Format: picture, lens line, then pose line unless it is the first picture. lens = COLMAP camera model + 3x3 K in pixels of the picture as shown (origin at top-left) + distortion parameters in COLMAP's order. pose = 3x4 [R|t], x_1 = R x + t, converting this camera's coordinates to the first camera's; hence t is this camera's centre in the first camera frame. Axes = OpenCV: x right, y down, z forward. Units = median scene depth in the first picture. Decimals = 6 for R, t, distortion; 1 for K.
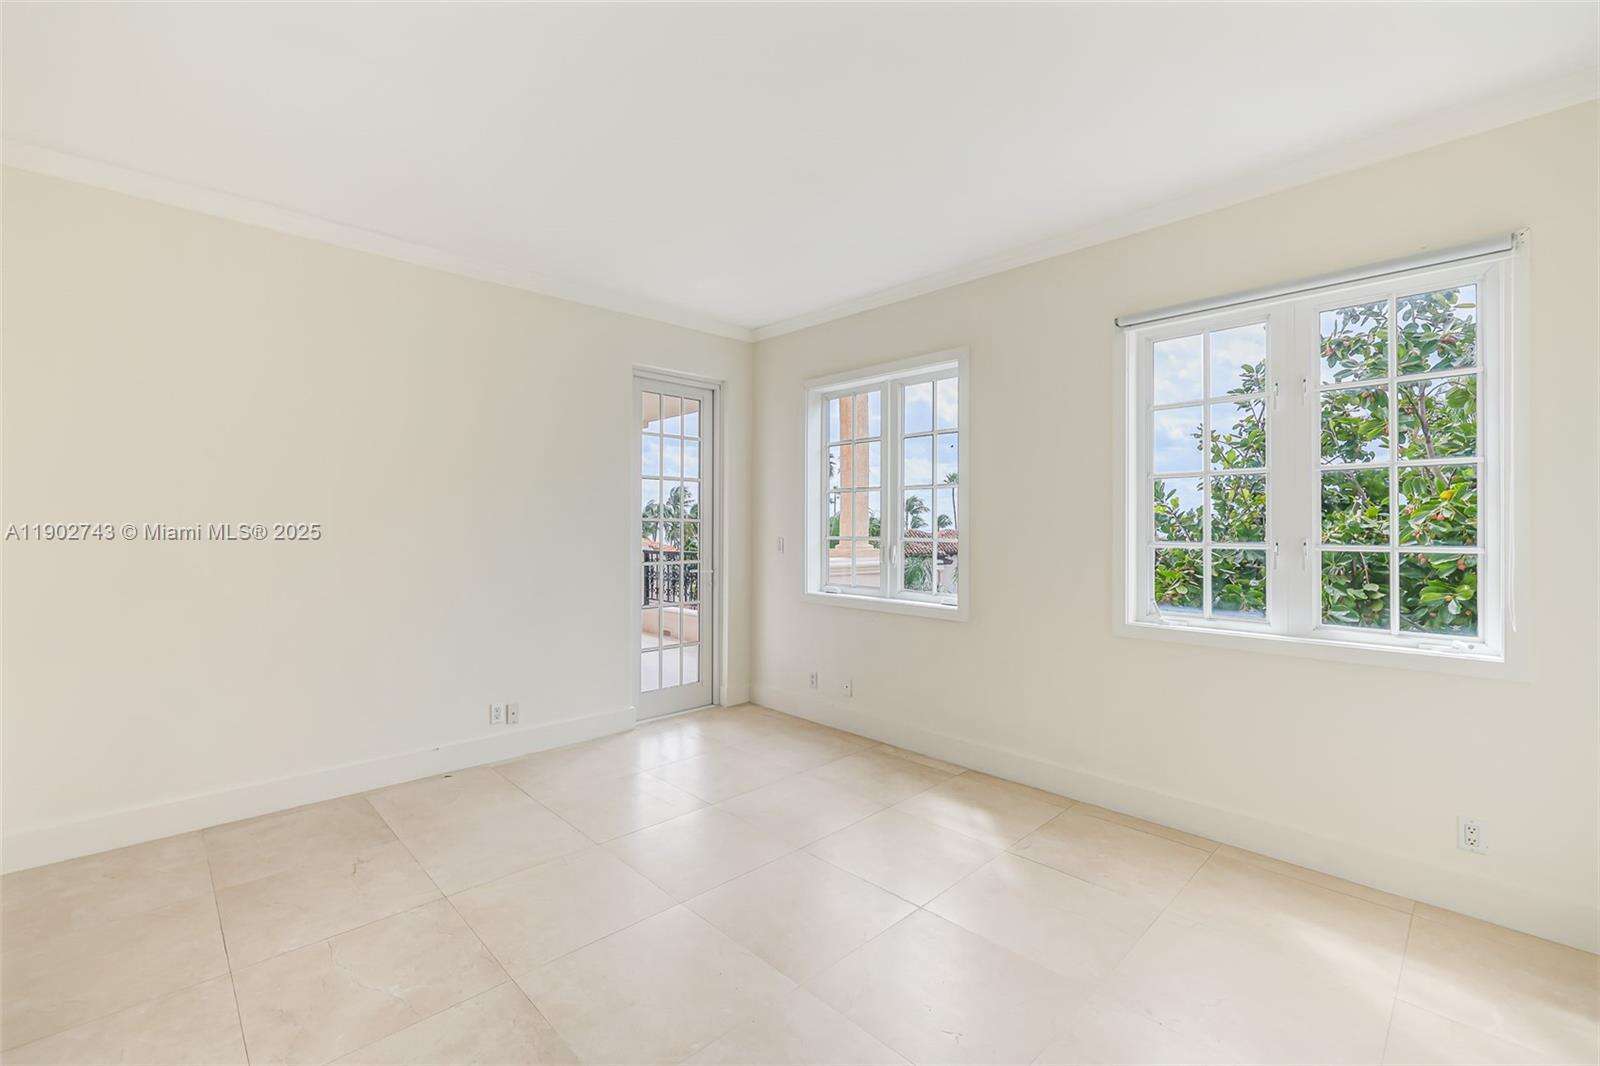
lens RADIAL K [[683.0, 0, 817.8], [0, 683.0, 528.3], [0, 0, 1]] dist [-0.001838, -0.000589]
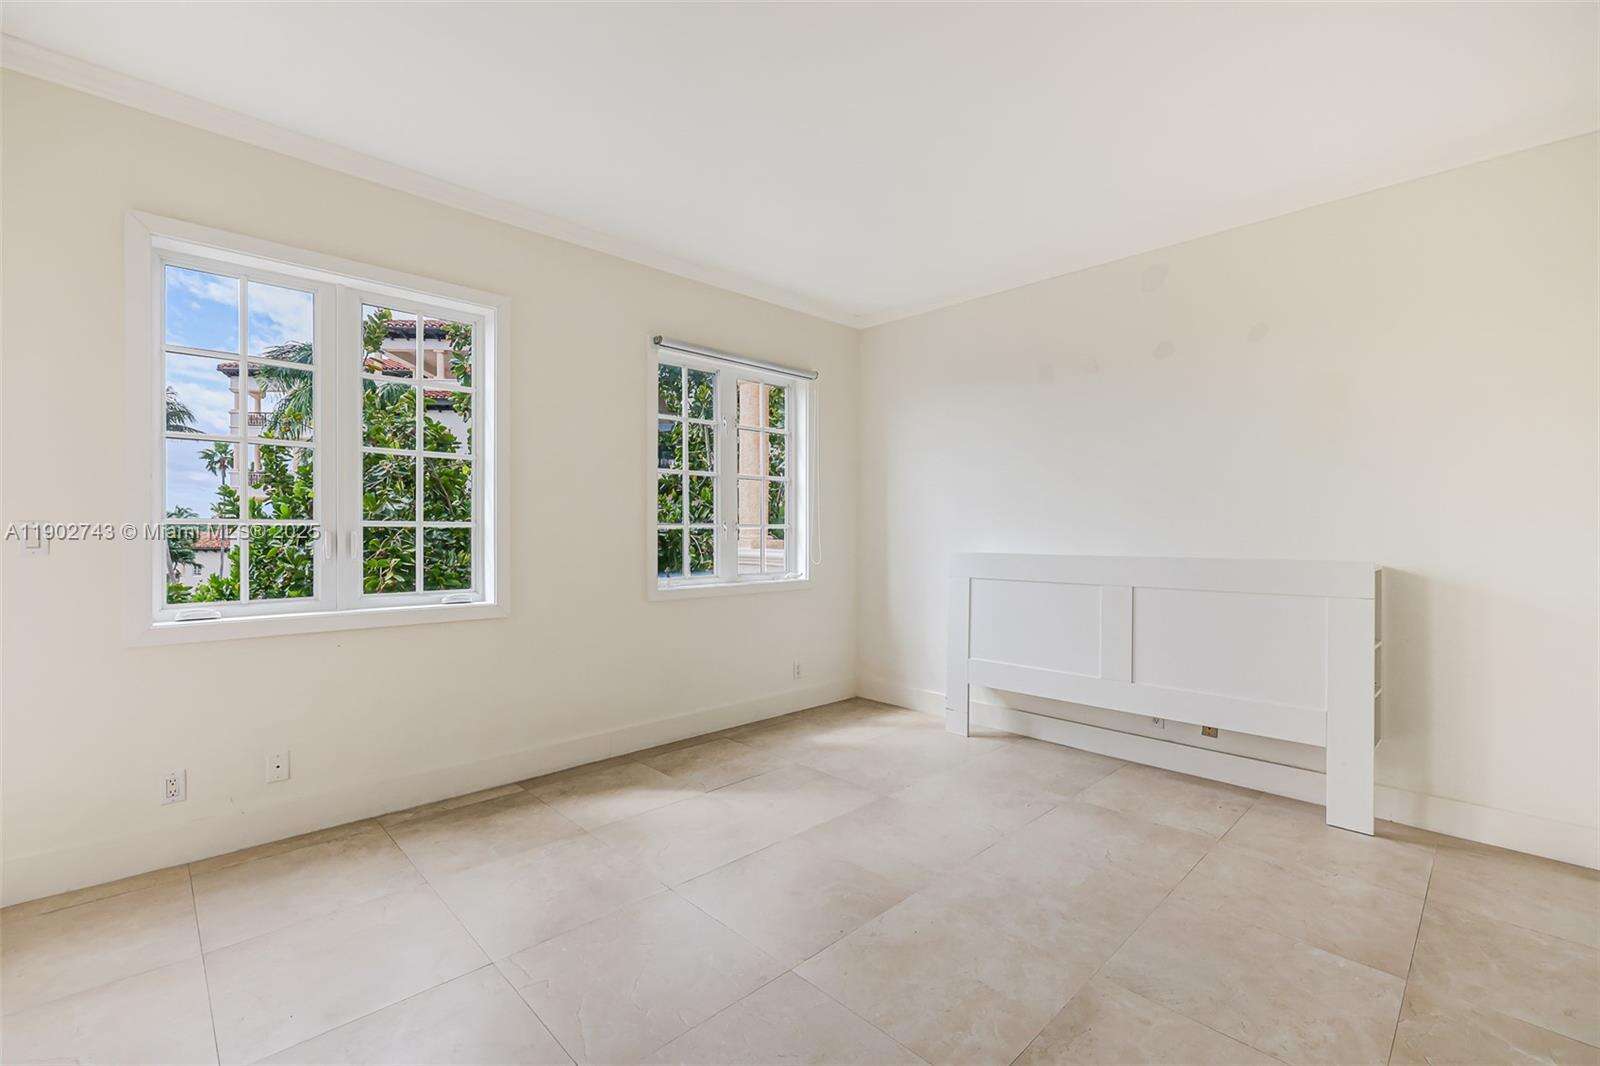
lens RADIAL K [[683.0, 0, 809.4], [0, 683.0, 527.6], [0, 0, 1]] dist [-0.001838, -0.000589]
pose [[0.009311, -0.018646, 0.999783, -0.625294], [-0.016297, 0.999691, 0.018797, -0.000142], [-0.999824, -0.016468, 0.009004, 0.591702]]
